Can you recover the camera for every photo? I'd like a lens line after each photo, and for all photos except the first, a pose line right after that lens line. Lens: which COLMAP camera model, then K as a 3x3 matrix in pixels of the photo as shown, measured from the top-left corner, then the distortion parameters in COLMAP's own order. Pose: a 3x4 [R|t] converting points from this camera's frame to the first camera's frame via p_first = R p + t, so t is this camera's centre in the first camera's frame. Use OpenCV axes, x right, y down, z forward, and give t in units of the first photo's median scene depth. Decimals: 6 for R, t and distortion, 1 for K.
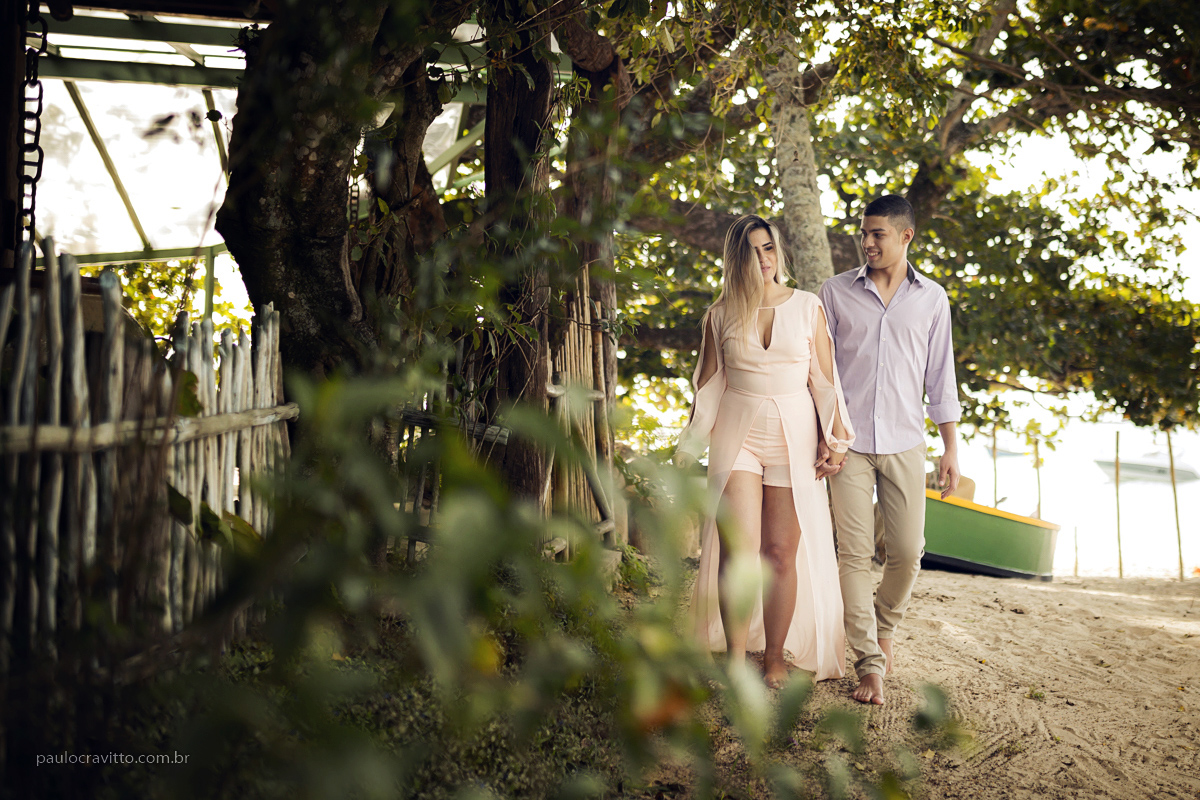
lens RADIAL K [[1174.2, 0, 602.8], [0, 1174.2, 398.0], [0, 0, 1]] dist [-0.020724, 0.000000]
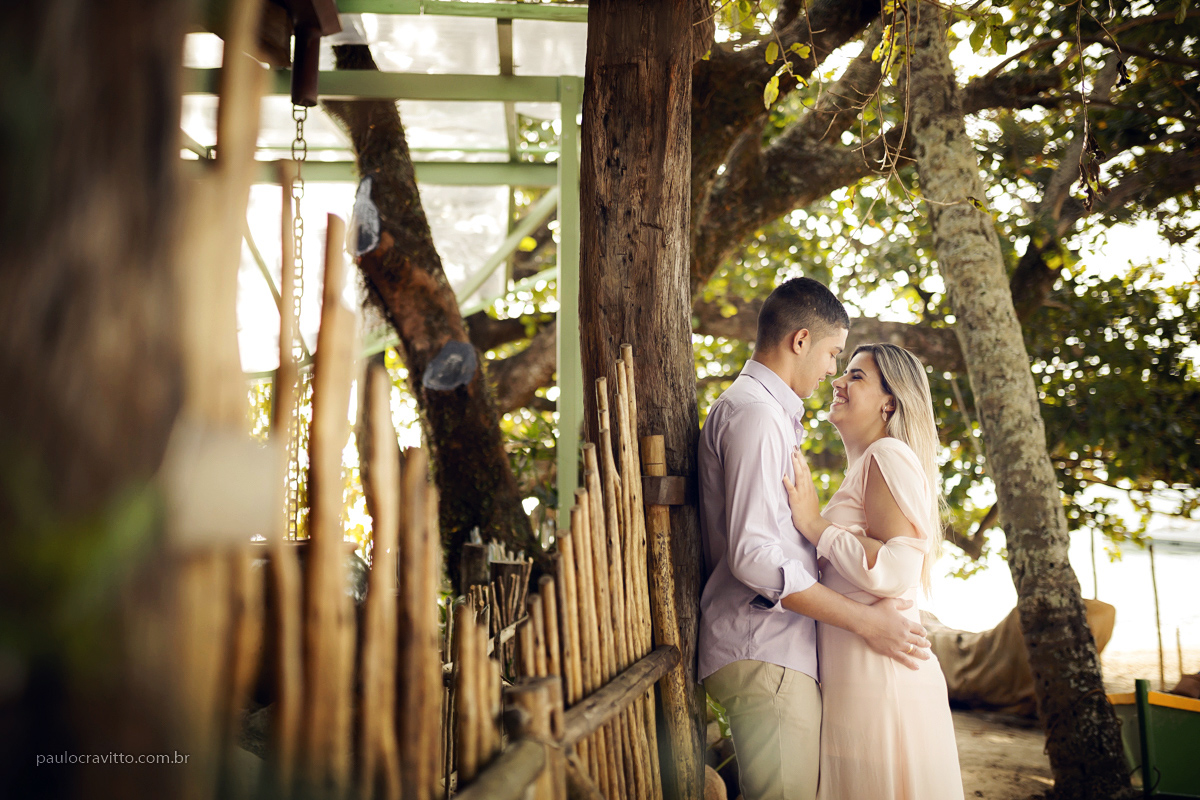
lens RADIAL K [[1174.2, 0, 602.8], [0, 1174.2, 392.0], [0, 0, 1]] dist [-0.020724, 0.000000]
pose [[0.997537, -0.034044, -0.061328, 0.001676], [0.027864, 0.994702, -0.098947, -0.033746], [0.064372, 0.096995, 0.993201, 0.345700]]
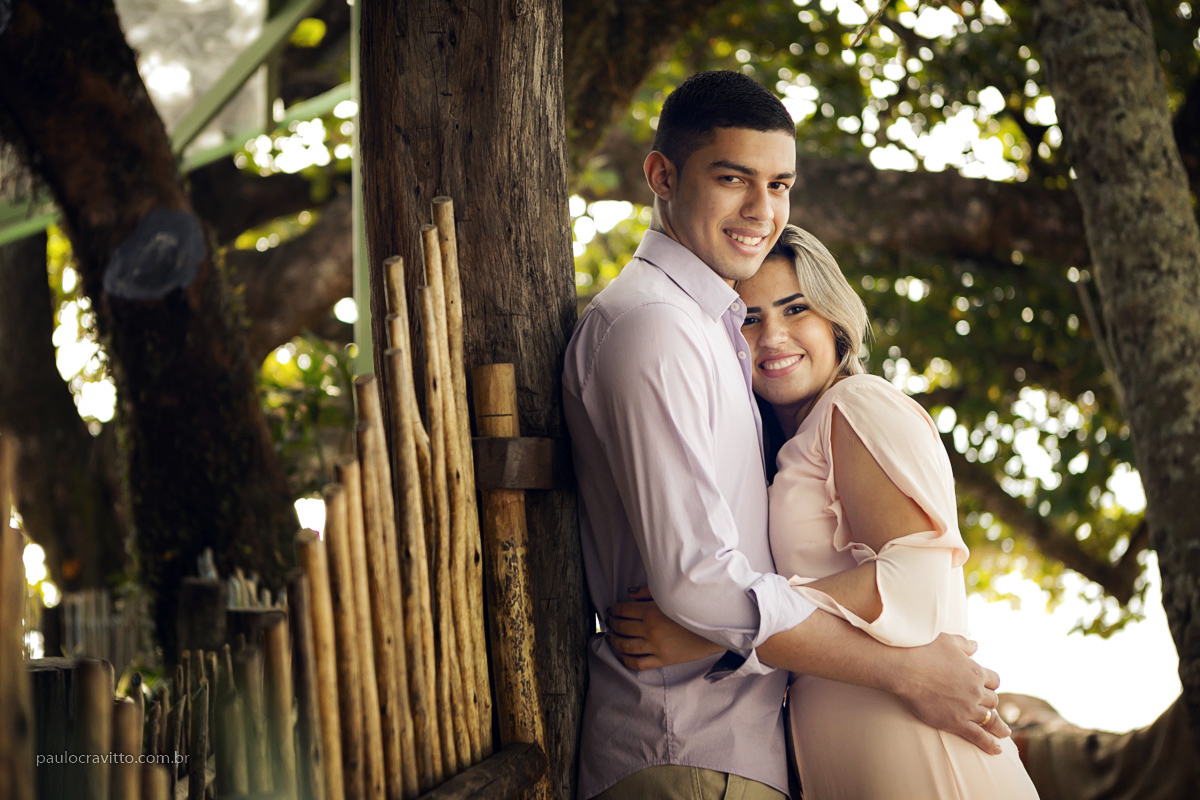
lens RADIAL K [[2111.8, 0, 599.0], [0, 2111.8, 398.9], [0, 0, 1]] dist [0.172103, 0.000000]
pose [[0.999179, -0.040341, 0.003772, 0.008127], [0.040486, 0.997696, -0.054434, -0.030833], [-0.001567, 0.054542, 0.998510, 0.348279]]
